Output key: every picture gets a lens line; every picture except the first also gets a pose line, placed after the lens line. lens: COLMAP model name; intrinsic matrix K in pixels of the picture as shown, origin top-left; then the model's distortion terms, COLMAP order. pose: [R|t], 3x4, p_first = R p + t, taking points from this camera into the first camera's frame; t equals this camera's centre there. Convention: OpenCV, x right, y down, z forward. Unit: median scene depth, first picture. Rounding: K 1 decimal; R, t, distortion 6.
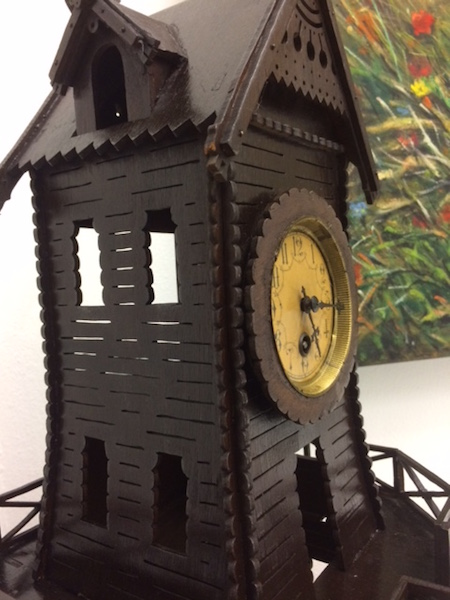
lens RADIAL K [[513.4, 0, 224.7], [0, 513.4, 303.6], [0, 0, 1]] dist [0.026786, -0.028106]
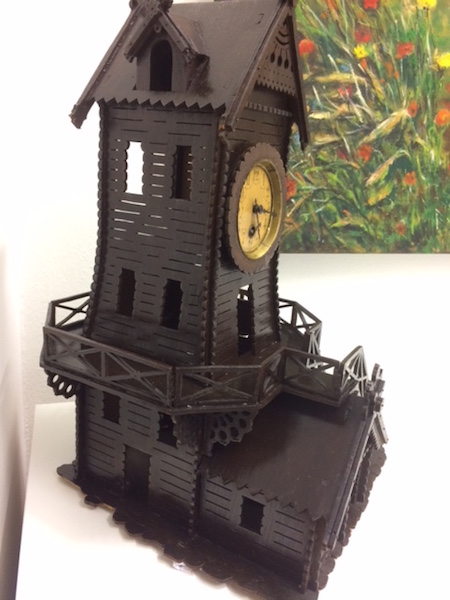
lens RADIAL K [[513.4, 0, 226.2], [0, 513.4, 301.9], [0, 0, 1]] dist [0.026786, -0.028106]
pose [[0.985251, 0.105063, 0.135063, -0.144959], [-0.131893, 0.969141, 0.208254, -0.041926], [-0.109015, -0.222996, 0.968705, -0.760370]]
